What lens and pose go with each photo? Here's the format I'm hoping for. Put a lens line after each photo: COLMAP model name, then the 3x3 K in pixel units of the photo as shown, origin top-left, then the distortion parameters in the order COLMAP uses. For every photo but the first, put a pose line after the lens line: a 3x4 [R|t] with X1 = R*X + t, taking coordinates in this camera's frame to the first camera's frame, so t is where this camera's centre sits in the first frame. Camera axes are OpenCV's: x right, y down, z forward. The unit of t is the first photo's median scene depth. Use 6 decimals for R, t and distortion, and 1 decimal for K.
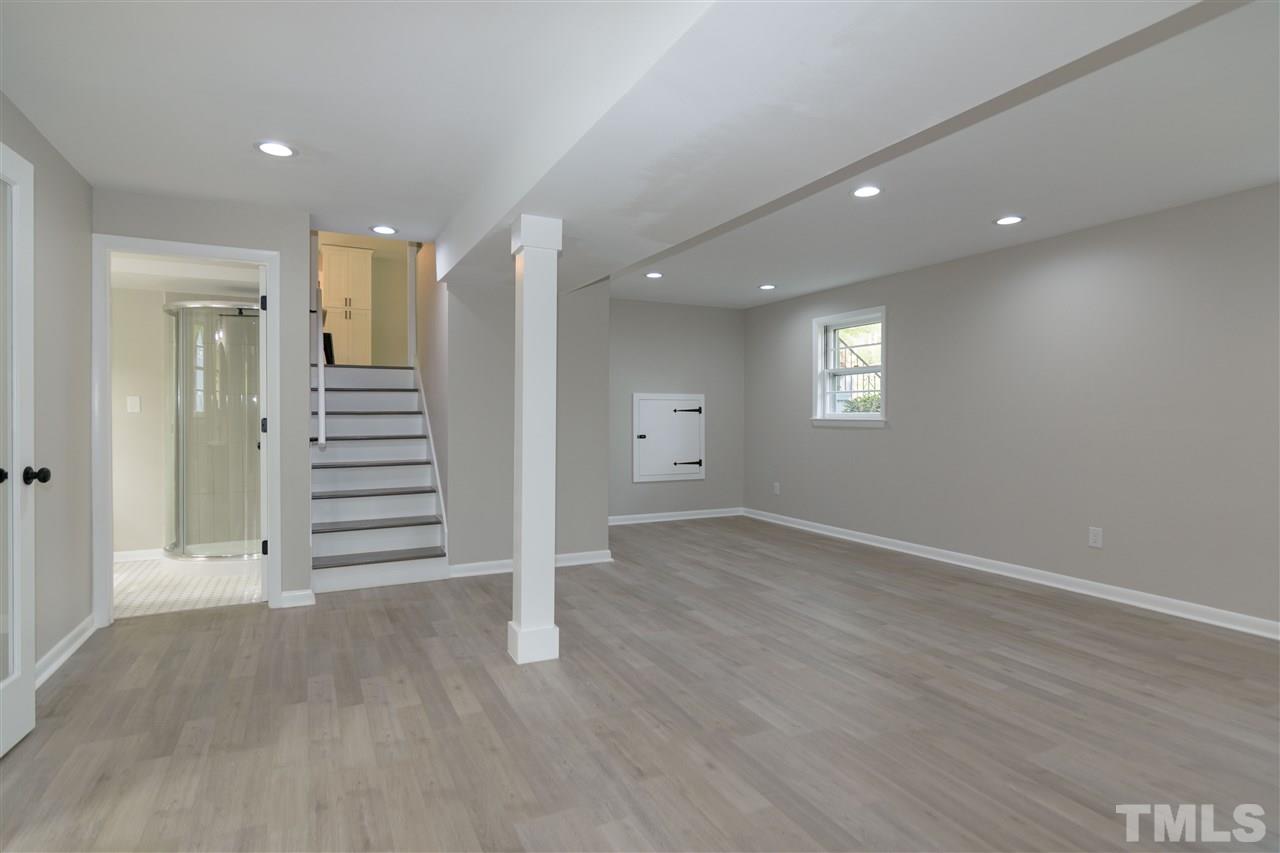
lens RADIAL K [[684.7, 0, 640.0], [0, 684.7, 426.5], [0, 0, 1]] dist [-0.005031, -0.000596]
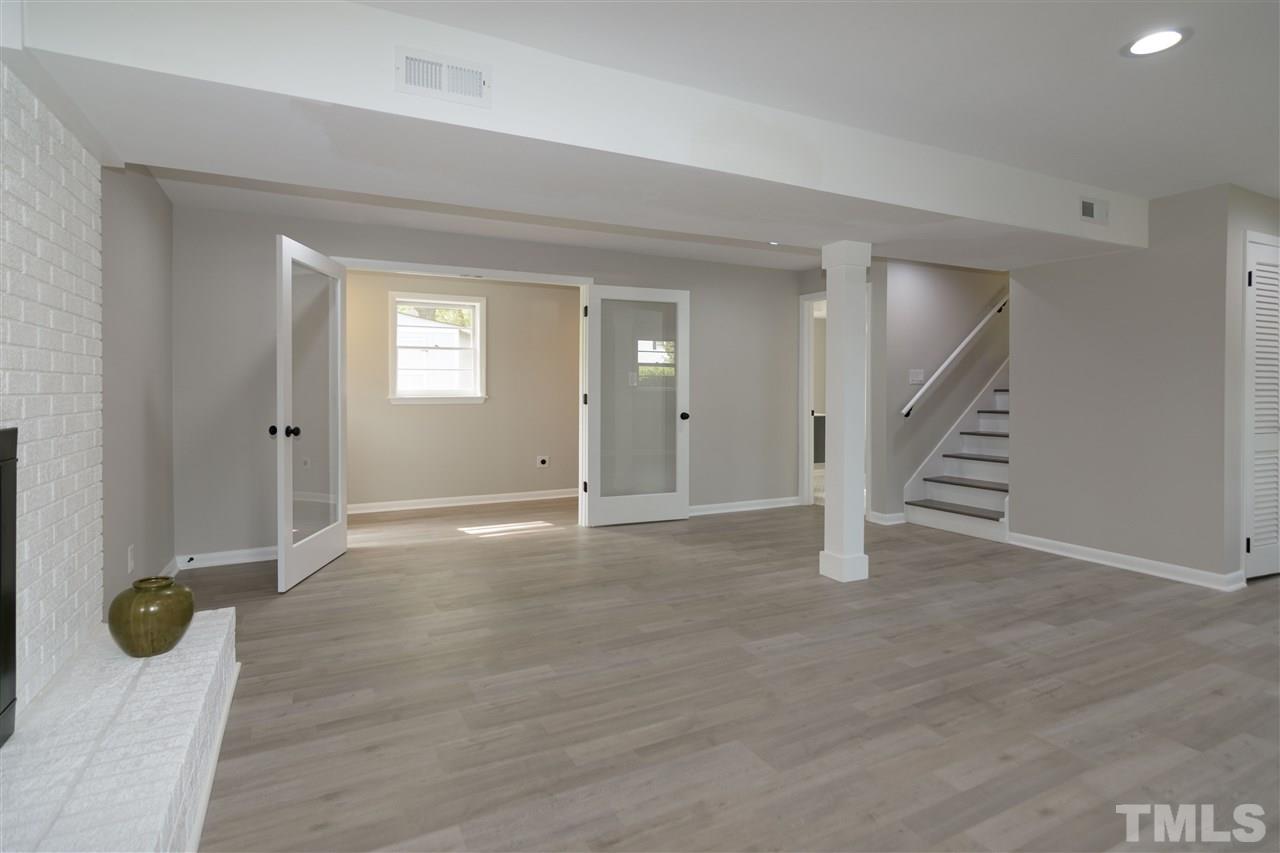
lens RADIAL K [[637.7, 0, 633.8], [0, 637.7, 411.5], [0, 0, 1]] dist [0.000495, -0.000260]
pose [[0.000793, 0.032708, -0.999465, 1.193680], [-0.010626, 0.999409, 0.032698, -0.018357], [0.999943, 0.010595, 0.001140, 0.679469]]
